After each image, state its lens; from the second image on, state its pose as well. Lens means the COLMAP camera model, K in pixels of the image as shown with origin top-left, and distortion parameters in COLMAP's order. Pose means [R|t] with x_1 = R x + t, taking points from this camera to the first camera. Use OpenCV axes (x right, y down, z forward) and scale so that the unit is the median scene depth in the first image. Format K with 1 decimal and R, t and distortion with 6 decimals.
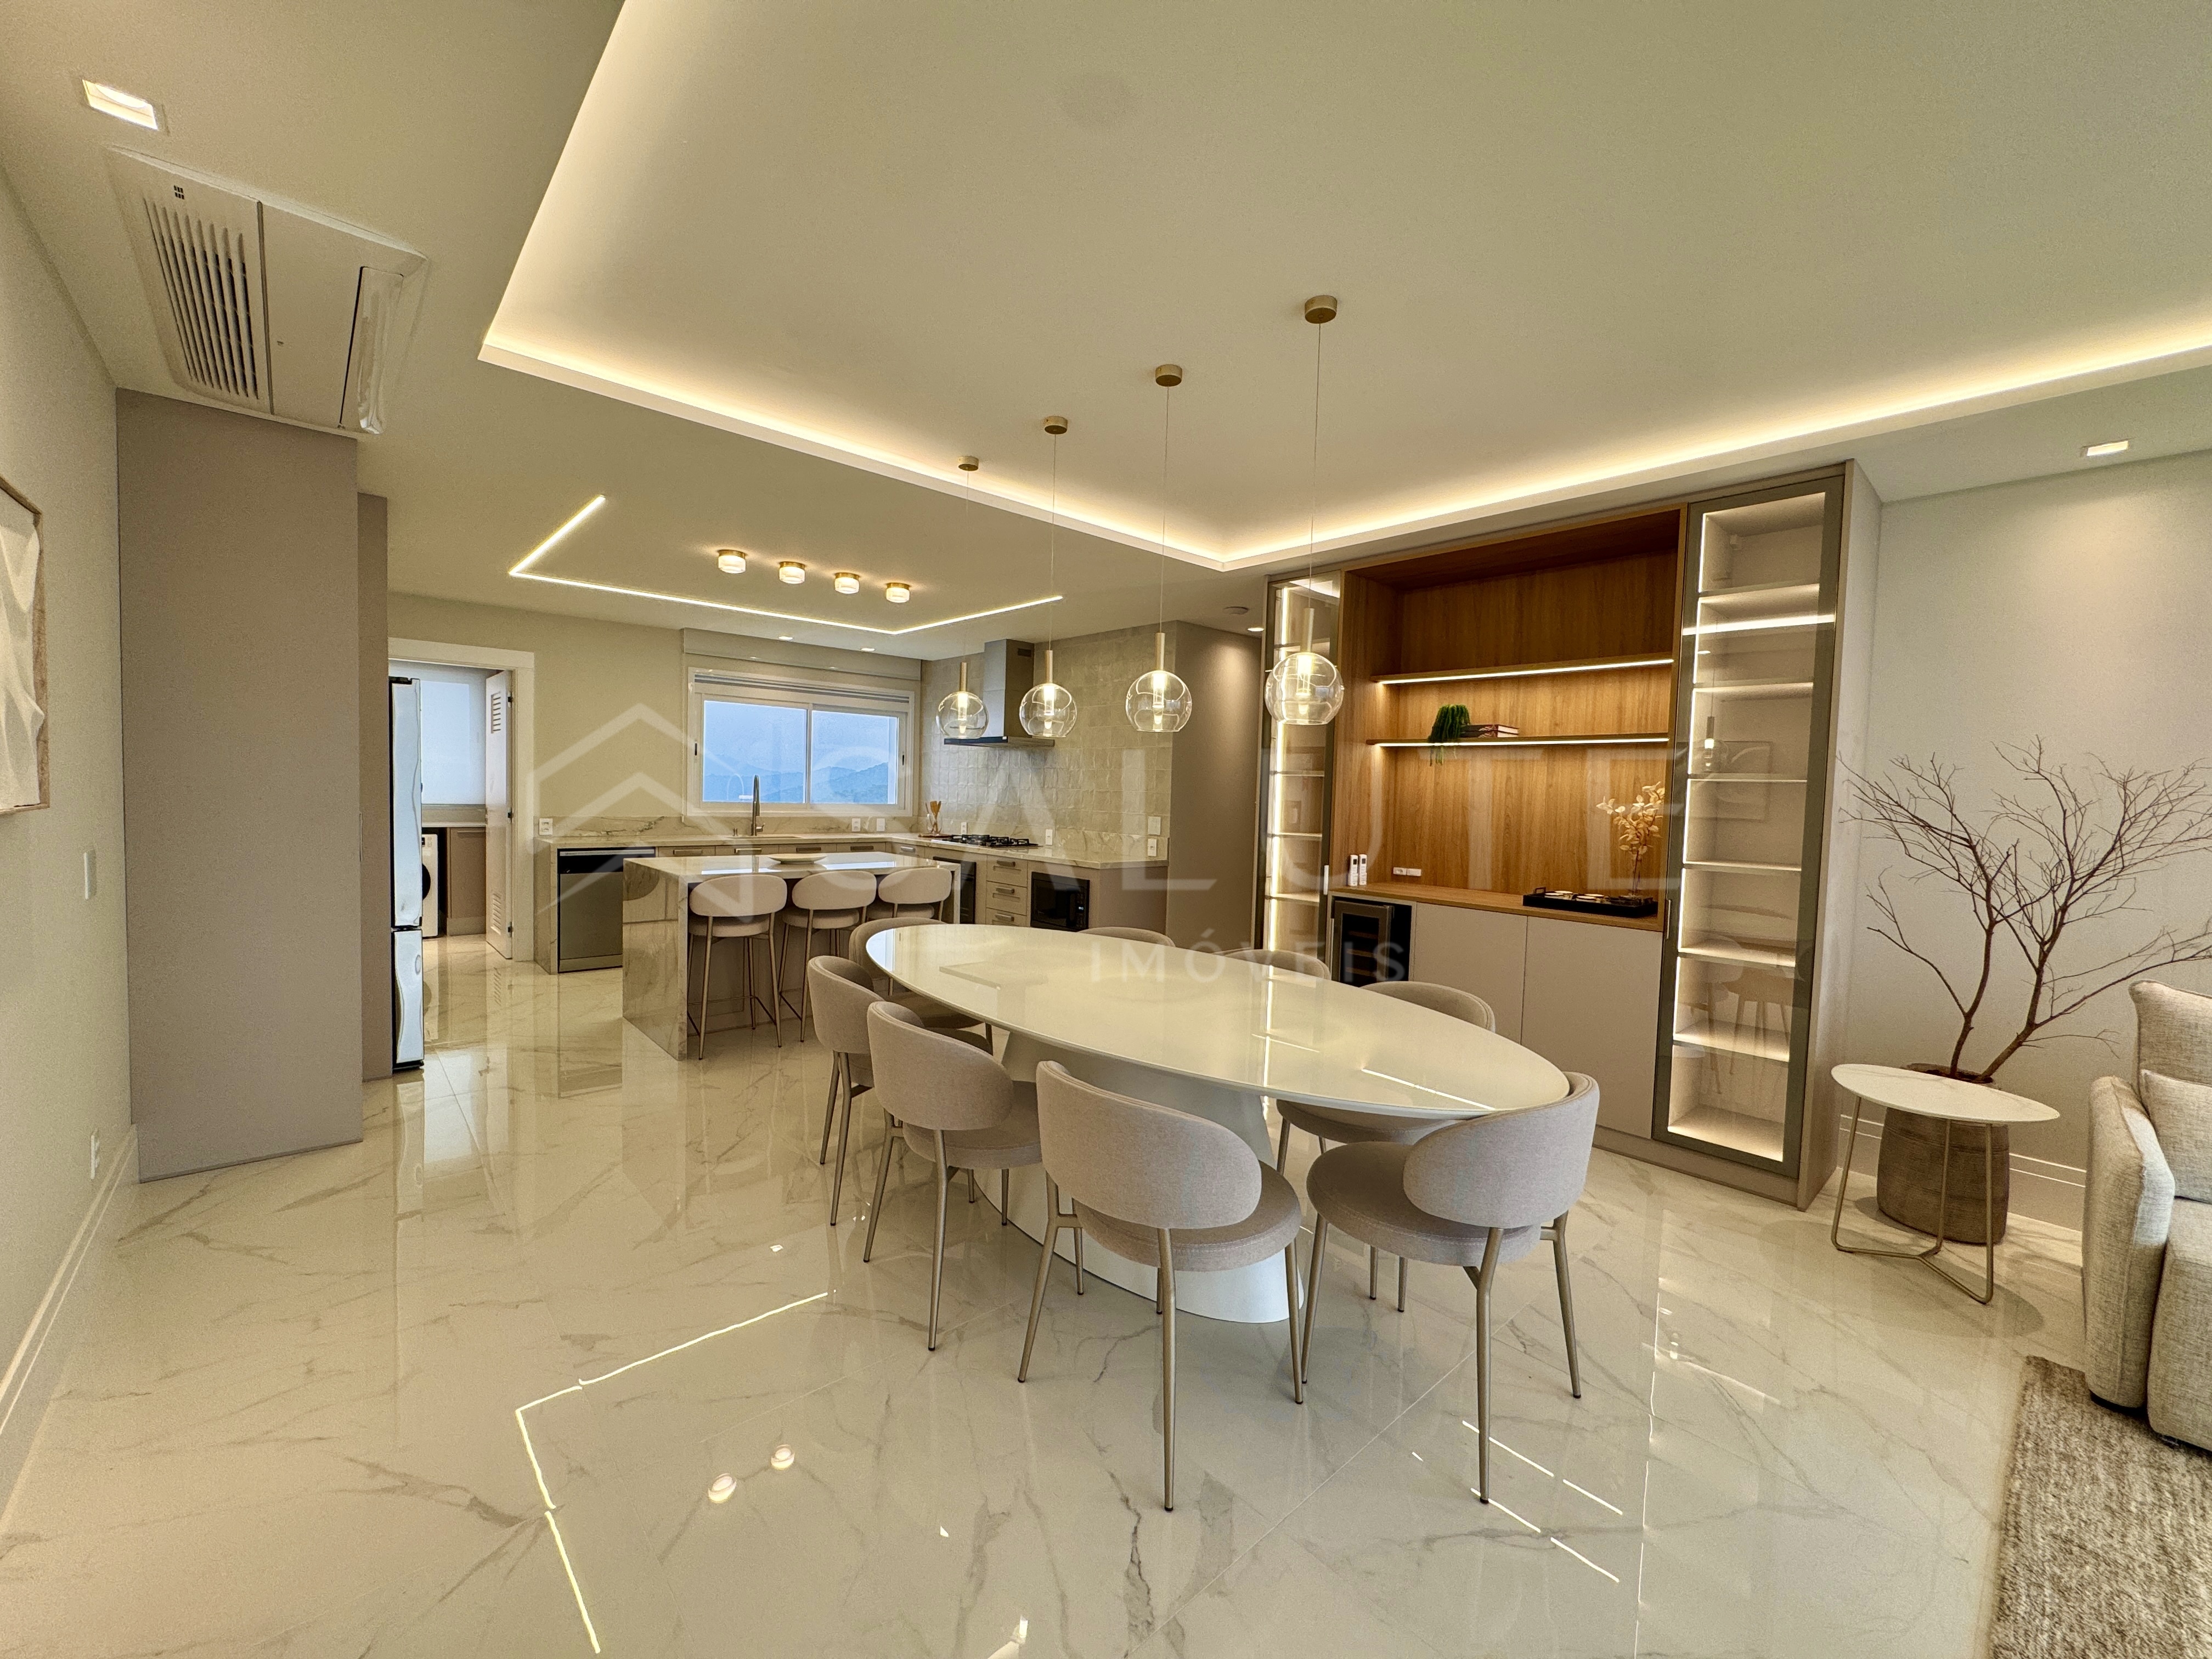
lens RADIAL K [[881.5, 0, 1103.6], [0, 881.5, 827.6], [0, 0, 1]] dist [-0.003809, 0.000357]
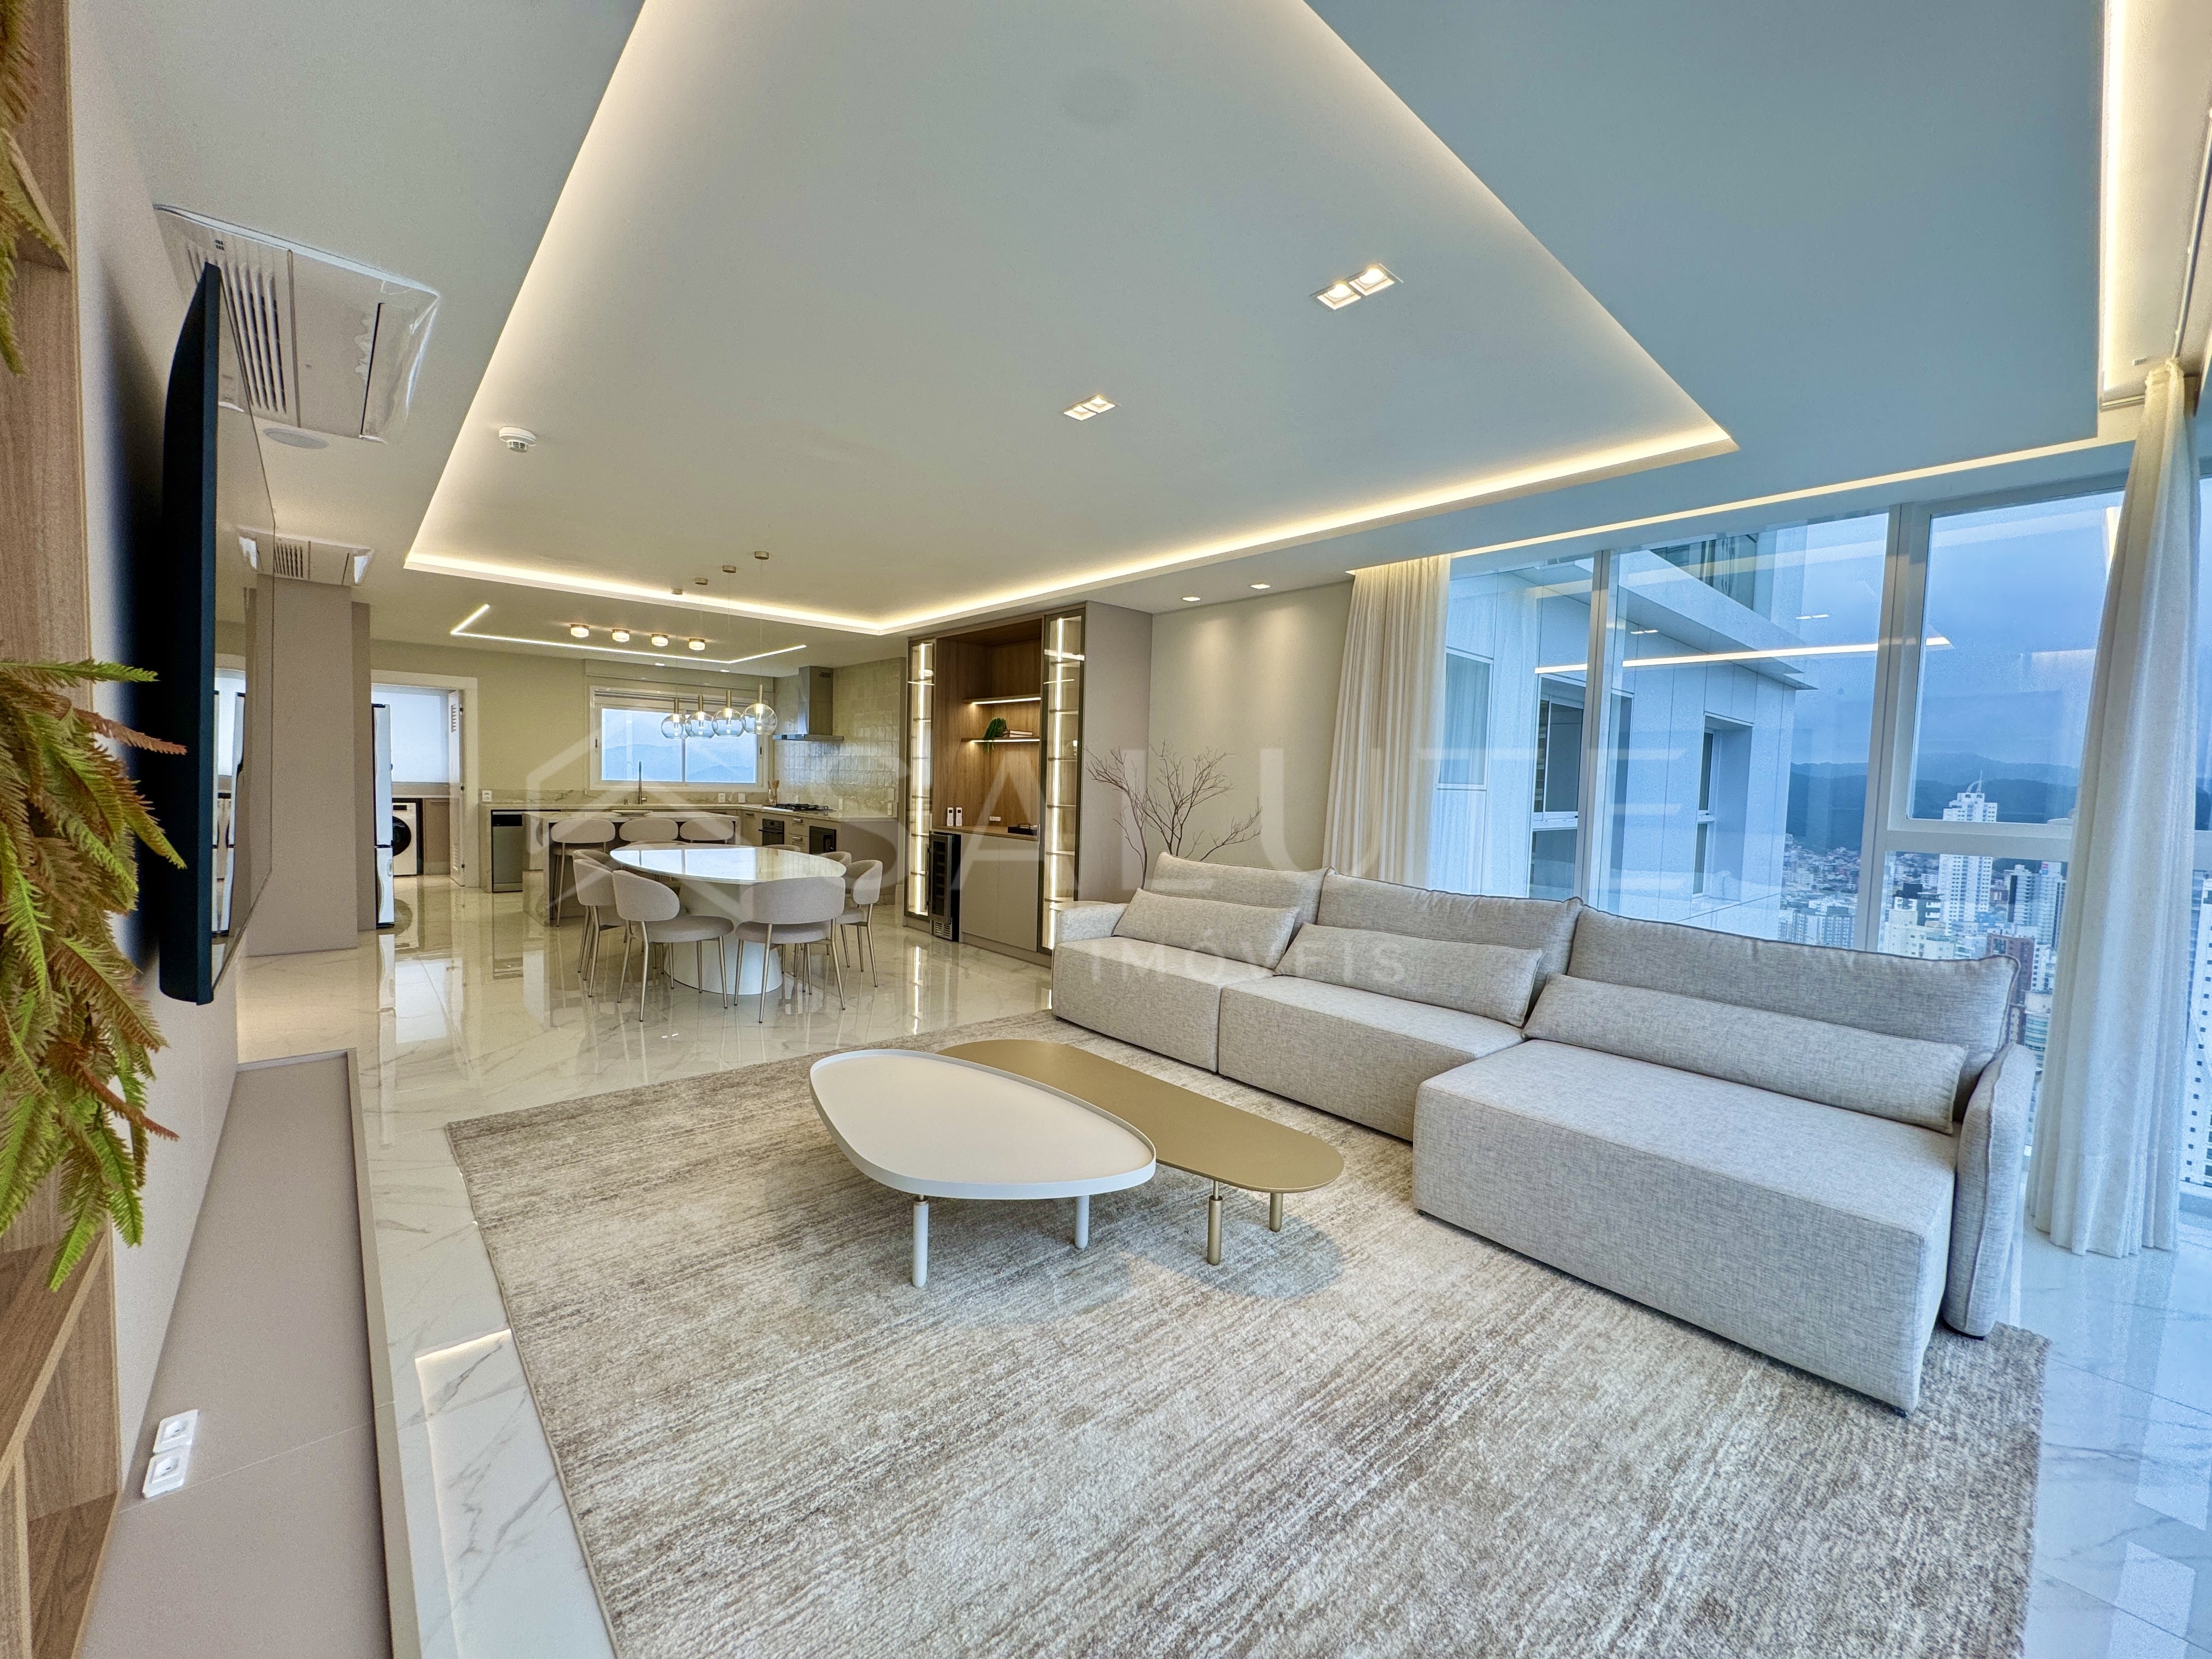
lens RADIAL K [[878.7, 0, 1104.5], [0, 878.7, 828.9], [0, 0, 1]] dist [-0.001758, -0.000262]
pose [[0.999973, -0.000585, -0.007274, 0.622693], [0.000679, 0.999916, 0.012946, 0.053605], [0.007266, -0.012951, 0.999890, -0.700022]]
